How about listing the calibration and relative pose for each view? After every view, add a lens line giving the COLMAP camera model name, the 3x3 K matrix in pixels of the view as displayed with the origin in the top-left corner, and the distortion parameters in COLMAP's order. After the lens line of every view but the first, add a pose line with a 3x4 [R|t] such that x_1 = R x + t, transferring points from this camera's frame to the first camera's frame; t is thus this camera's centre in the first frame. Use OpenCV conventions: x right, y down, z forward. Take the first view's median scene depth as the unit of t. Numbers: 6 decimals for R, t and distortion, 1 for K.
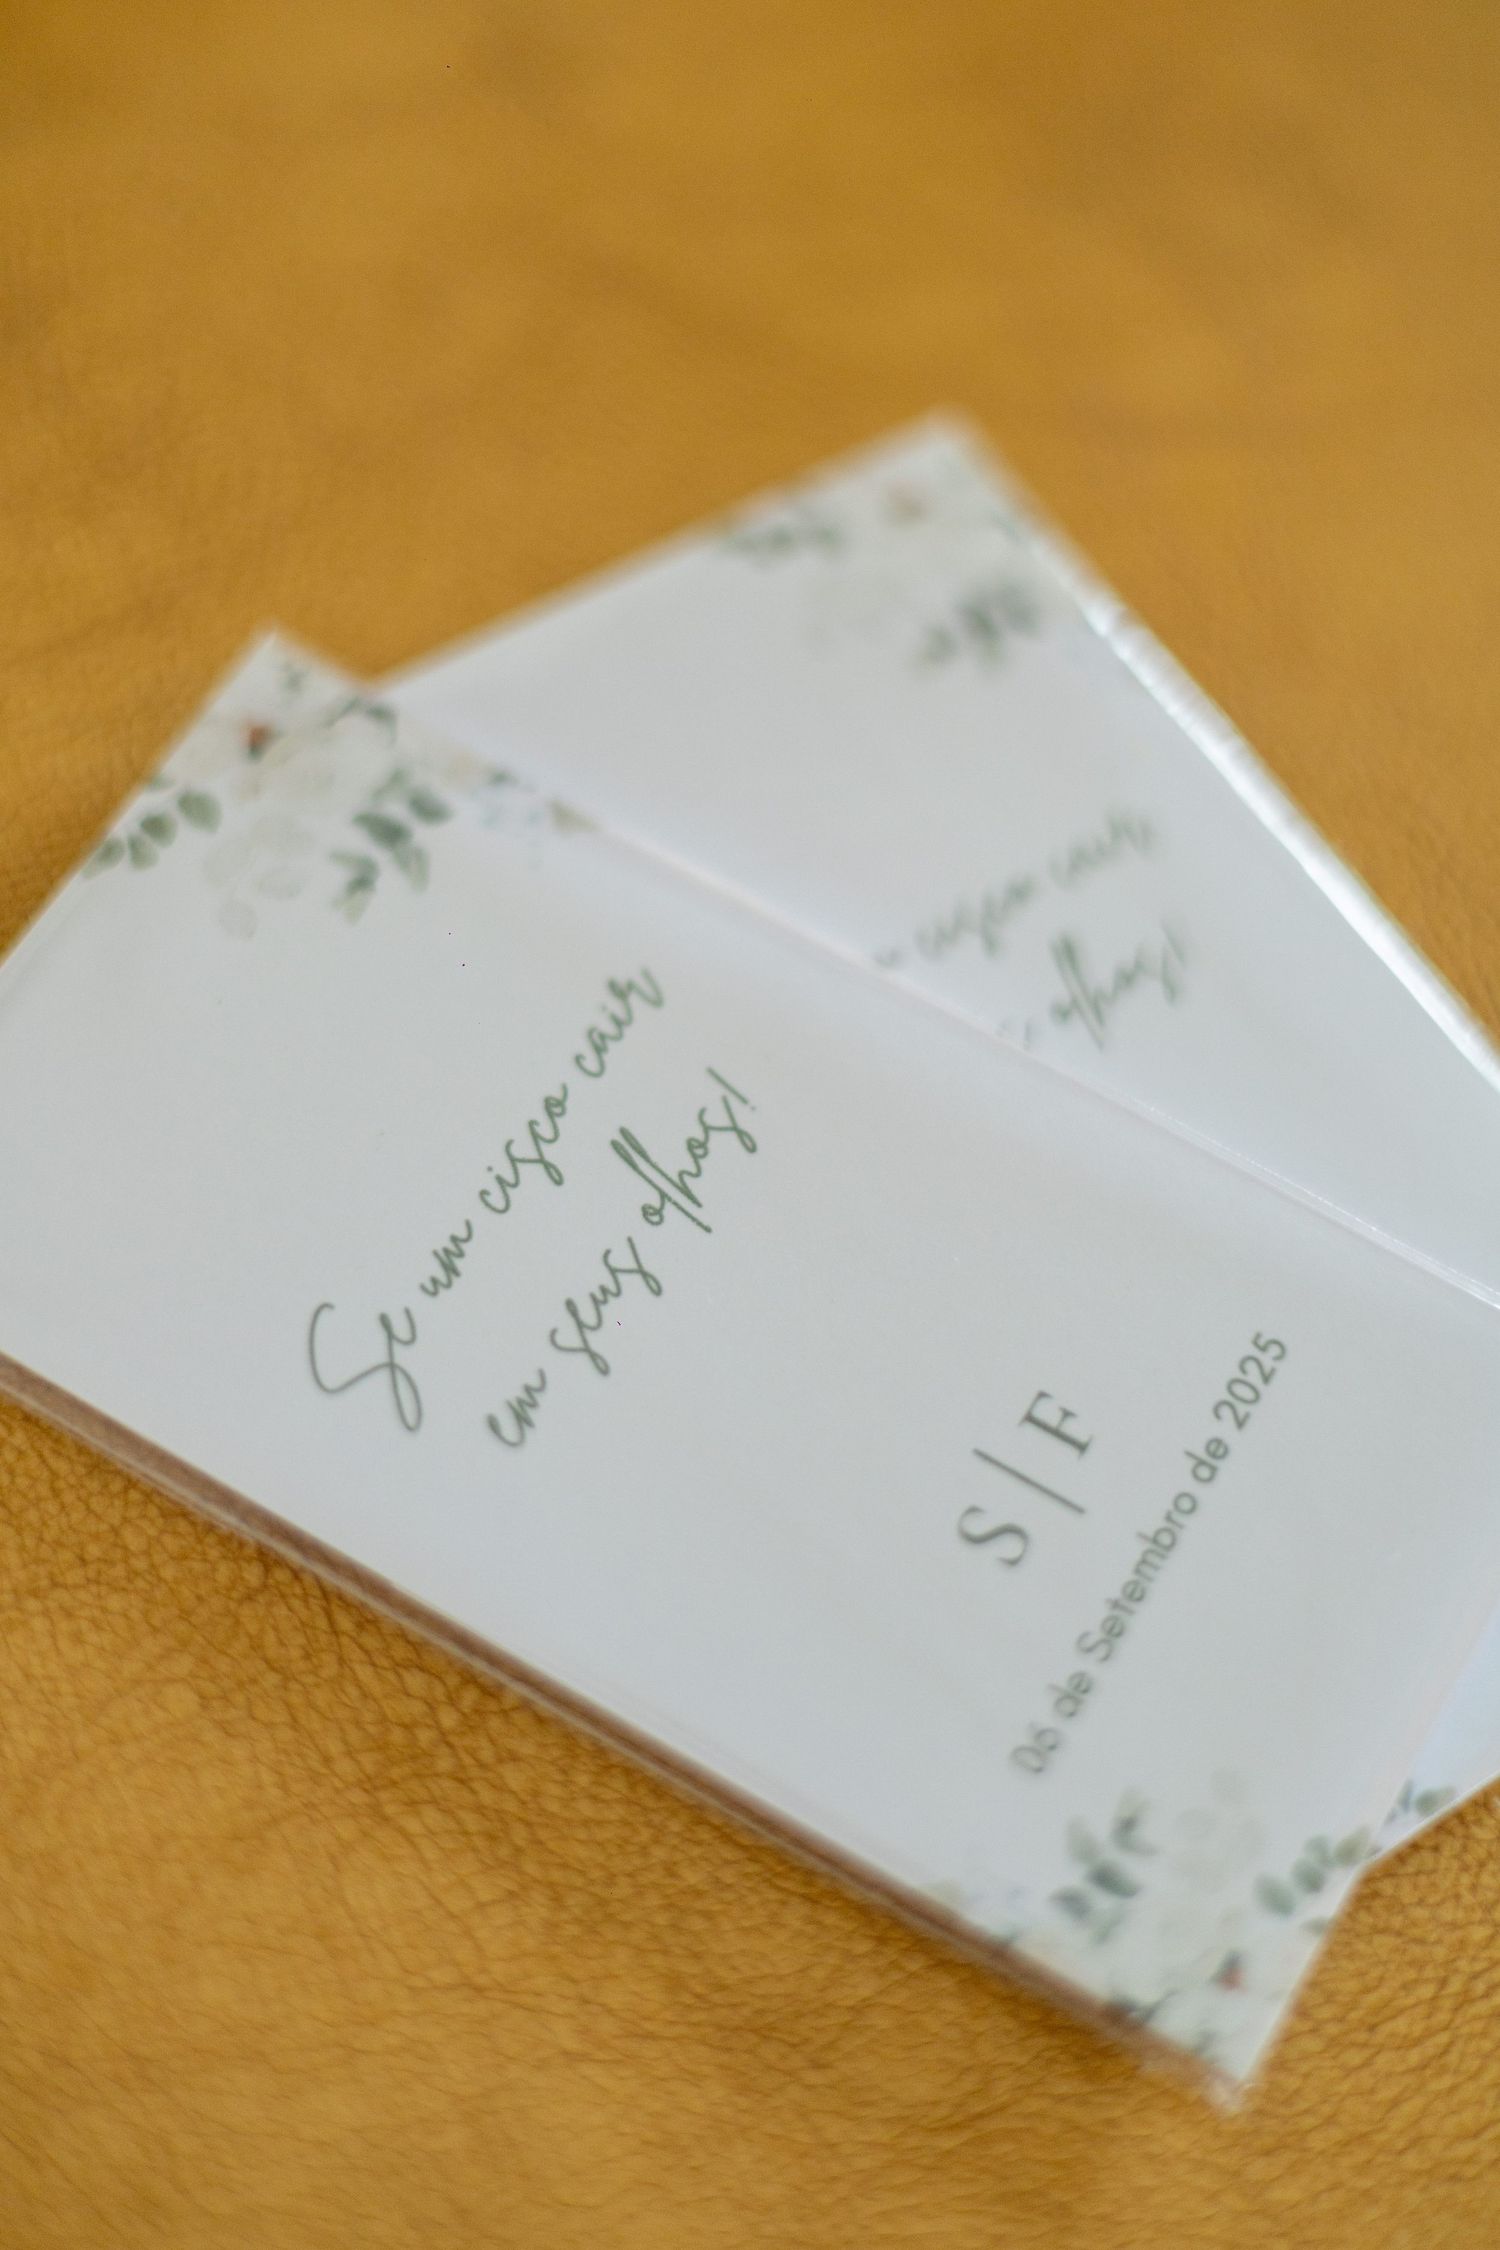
lens RADIAL K [[5541.3, 0, 756.6], [0, 5541.3, 1132.2], [0, 0, 1]] dist [-0.038718, 0.000000]
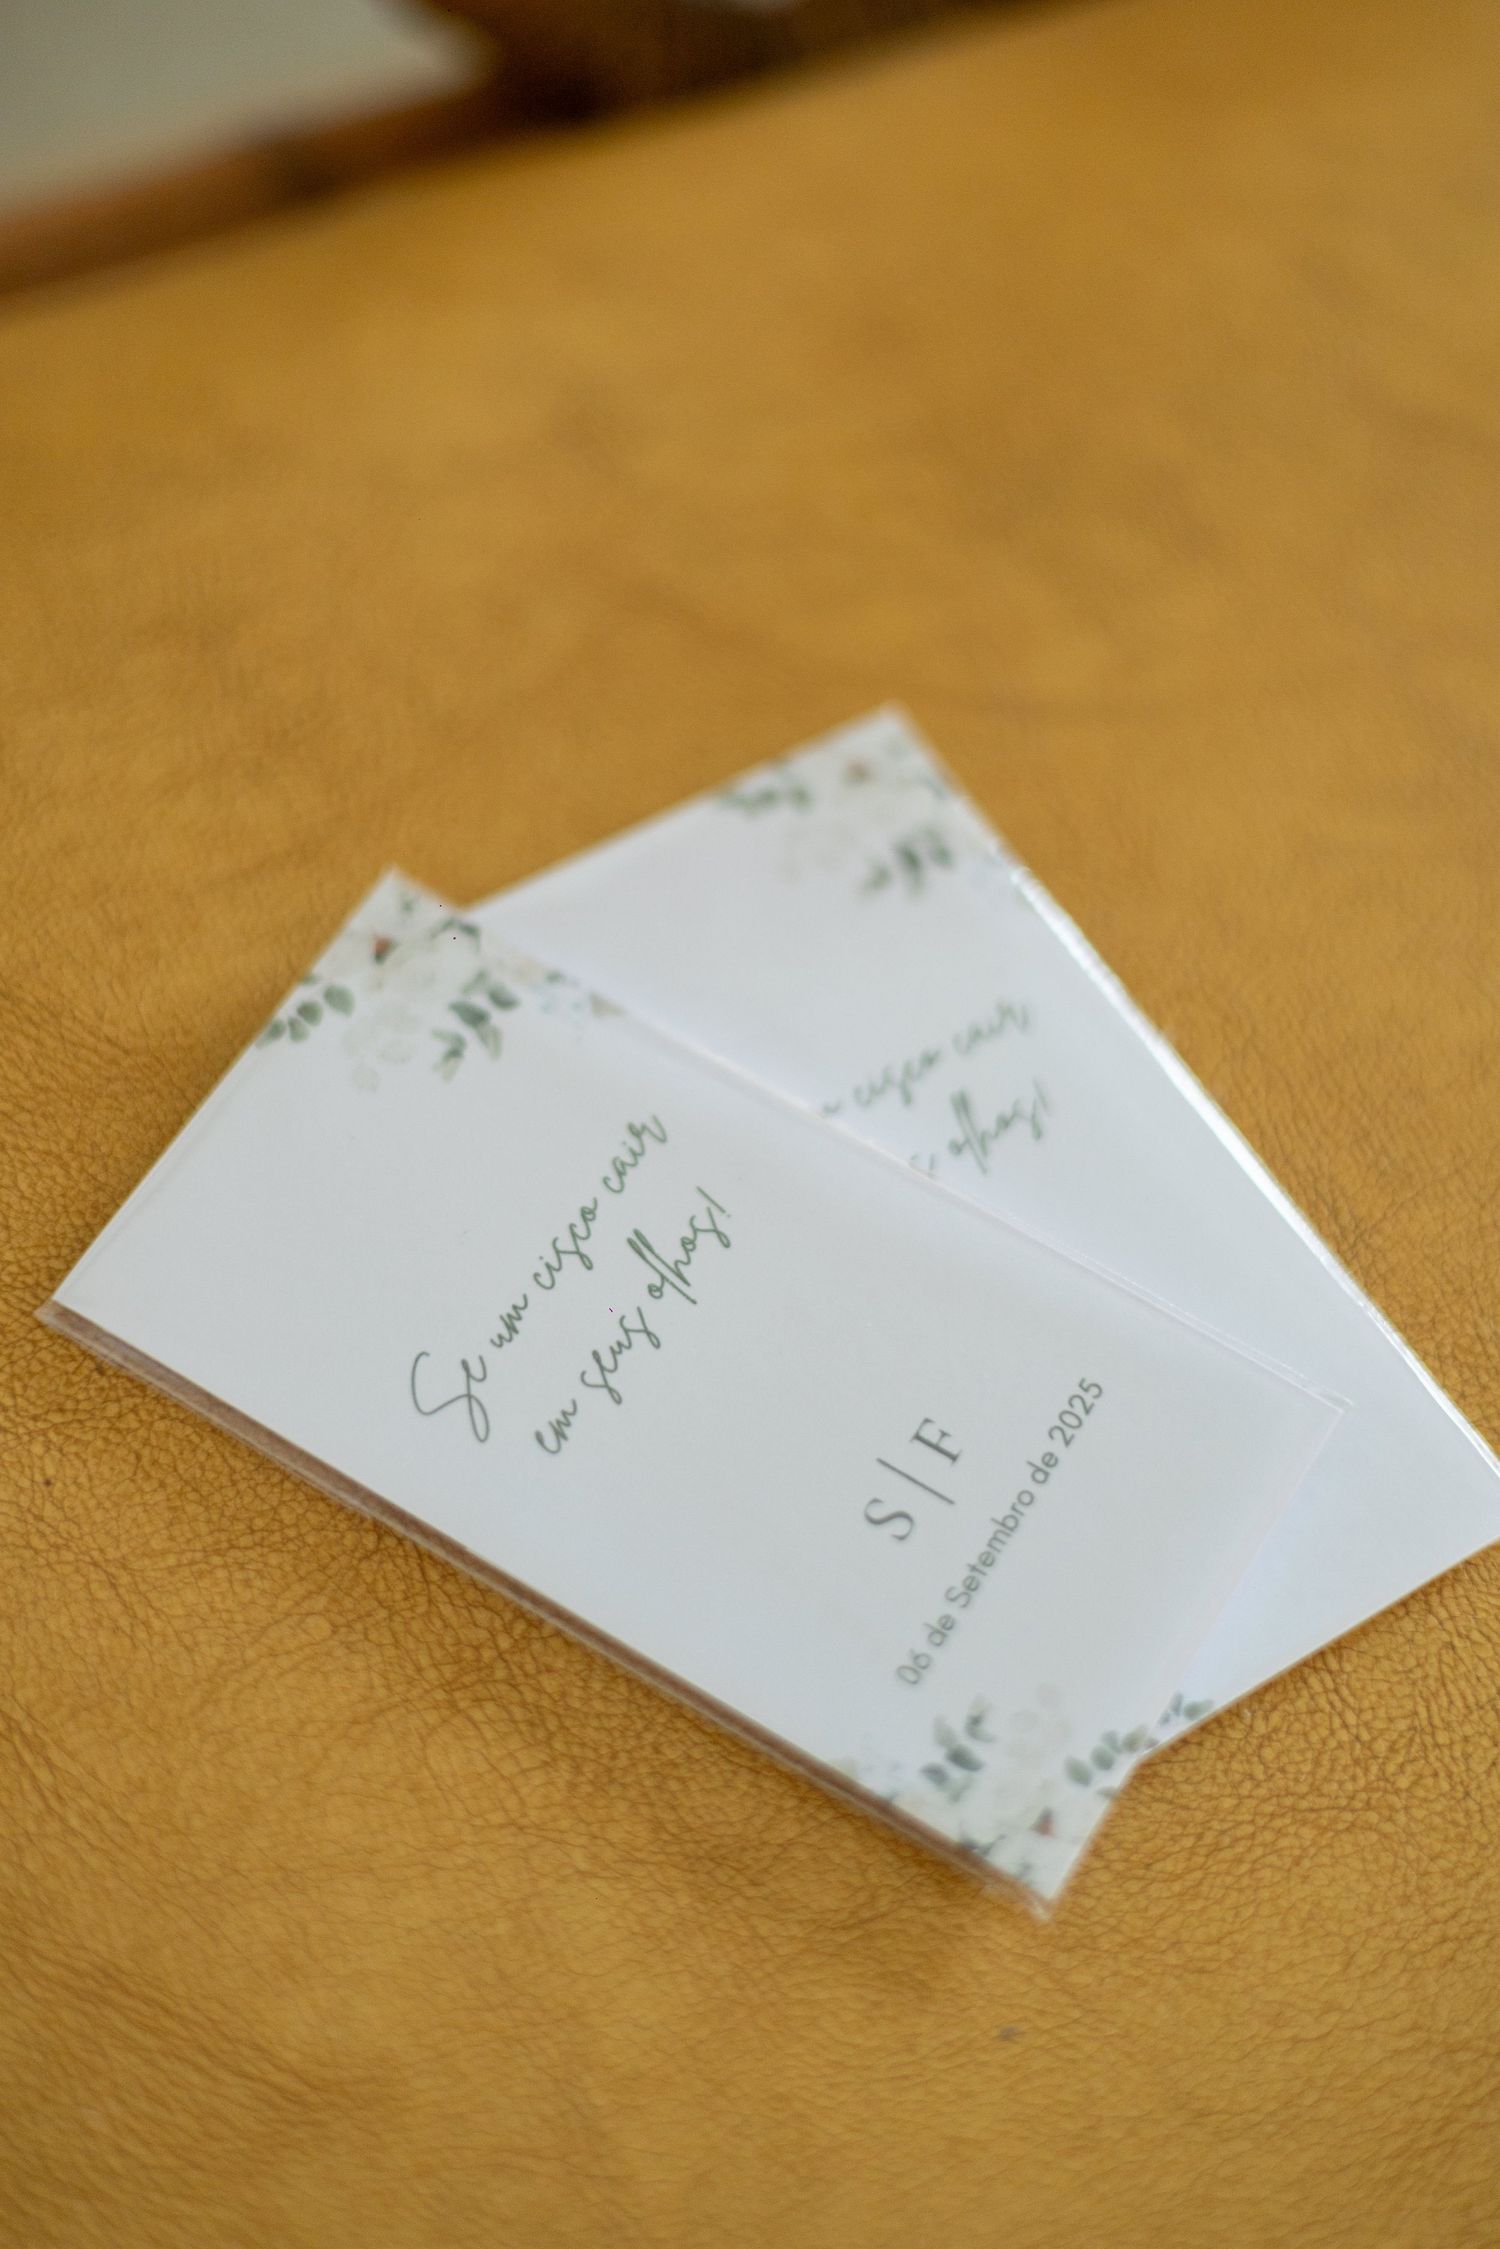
lens RADIAL K [[5538.9, 0, 746.1], [0, 5538.9, 1119.9], [0, 0, 1]] dist [-0.038718, 0.000000]
pose [[0.999281, 0.007570, -0.037143, 0.058502], [-0.007943, 0.999919, -0.009915, -0.015496], [0.037065, 0.010203, 0.999261, -0.427010]]
